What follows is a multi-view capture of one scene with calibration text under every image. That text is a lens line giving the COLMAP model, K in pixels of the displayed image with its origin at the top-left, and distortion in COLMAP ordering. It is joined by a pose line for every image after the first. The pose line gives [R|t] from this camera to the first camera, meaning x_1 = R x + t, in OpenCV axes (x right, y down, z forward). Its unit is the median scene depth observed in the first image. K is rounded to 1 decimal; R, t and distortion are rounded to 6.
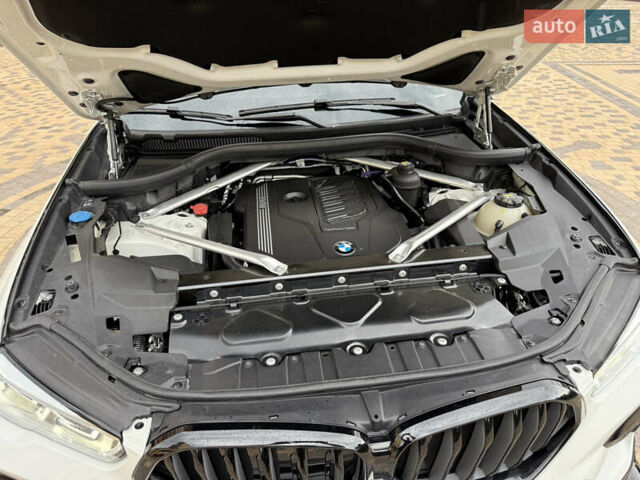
lens RADIAL K [[468.1, 0, 320.0], [0, 468.1, 247.7], [0, 0, 1]] dist [-0.010193, -0.007250]
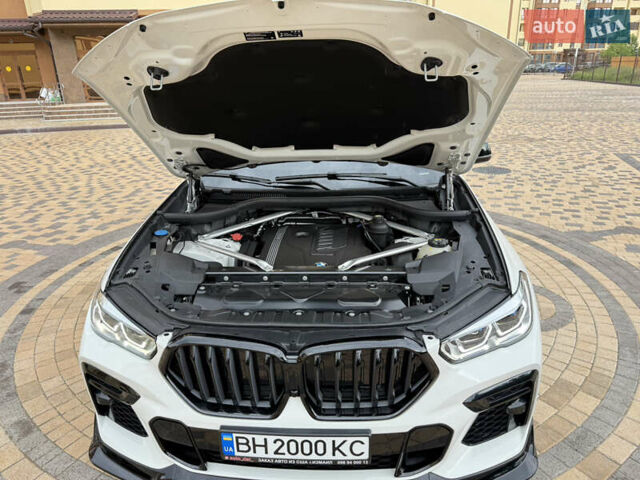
lens RADIAL K [[456.8, 0, 322.6], [0, 456.8, 242.5], [0, 0, 1]] dist [0.003187, -0.004155]
pose [[0.981069, 0.069519, -0.180752, 0.286402], [-0.099329, 0.981862, -0.161497, 0.147390], [0.166246, 0.176394, 0.970179, -0.388076]]
